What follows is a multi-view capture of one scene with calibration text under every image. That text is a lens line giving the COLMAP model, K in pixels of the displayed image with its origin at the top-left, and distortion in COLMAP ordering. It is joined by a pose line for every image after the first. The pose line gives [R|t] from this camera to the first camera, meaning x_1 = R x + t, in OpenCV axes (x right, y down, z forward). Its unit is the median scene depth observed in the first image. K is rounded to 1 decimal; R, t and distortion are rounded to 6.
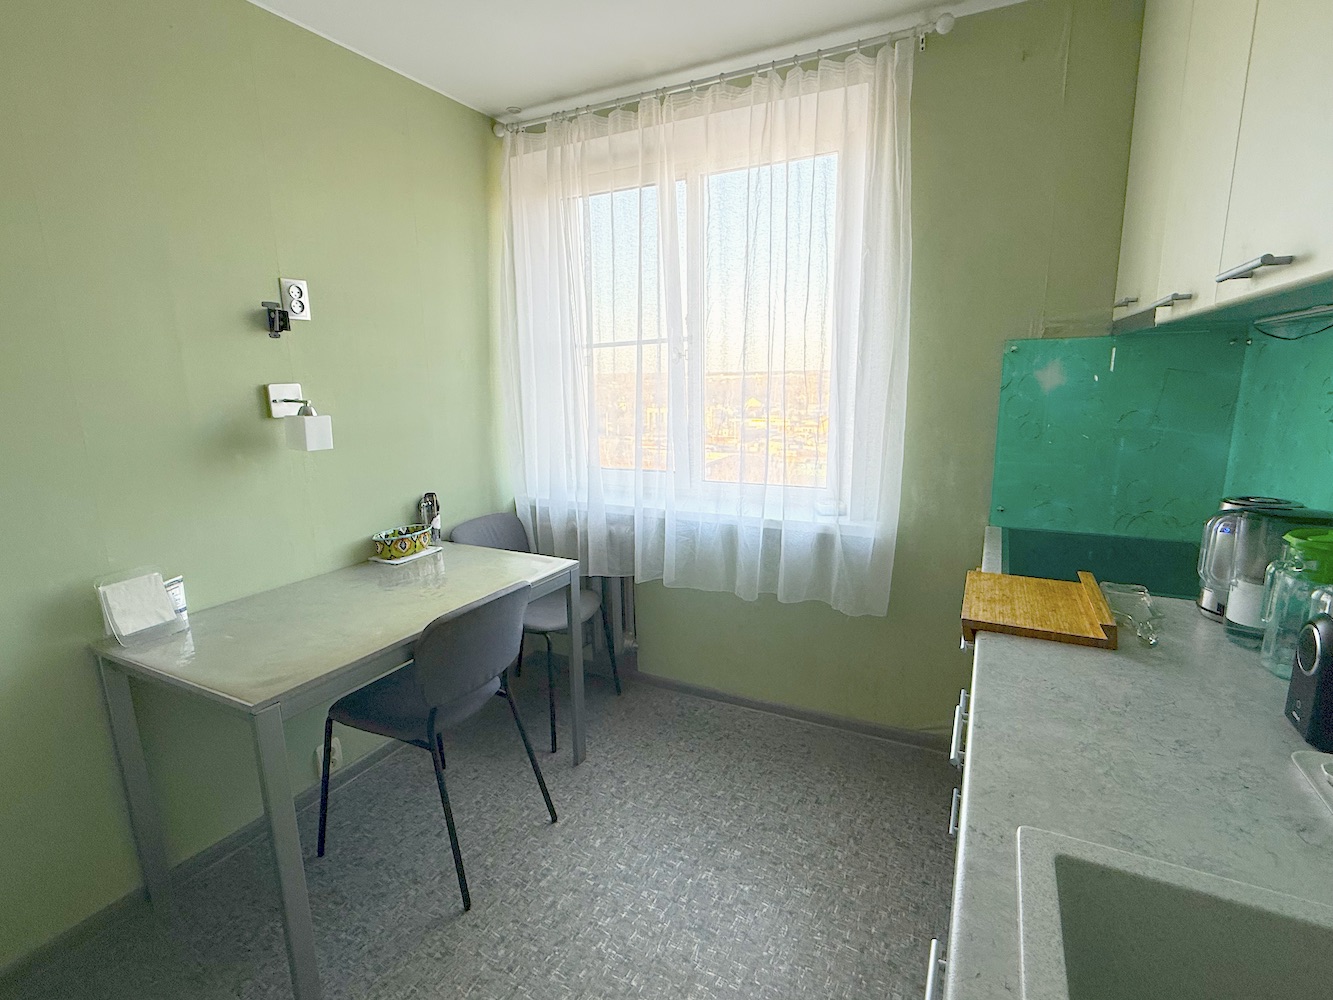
lens RADIAL K [[650.6, 0, 665.3], [0, 650.6, 500.5], [0, 0, 1]] dist [-0.000407, -0.000196]
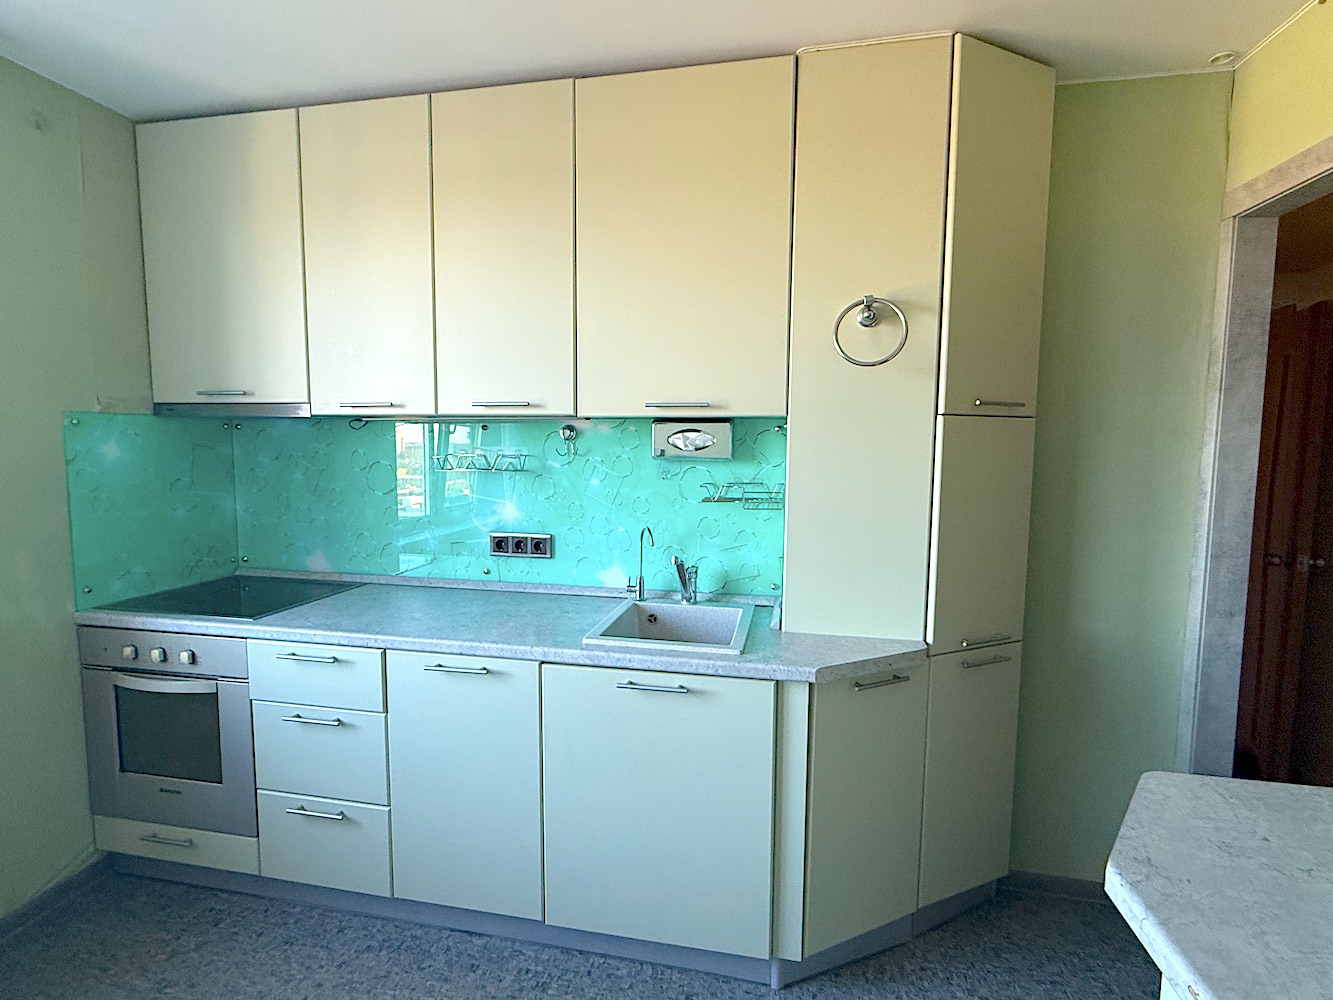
lens RADIAL K [[656.2, 0, 663.7], [0, 656.2, 503.6], [0, 0, 1]] dist [-0.000571, 0.000005]
pose [[-0.269130, -0.069521, 0.960591, -0.640050], [0.188299, 0.974345, 0.123272, -0.072277], [-0.944517, 0.214055, -0.249135, 0.454033]]
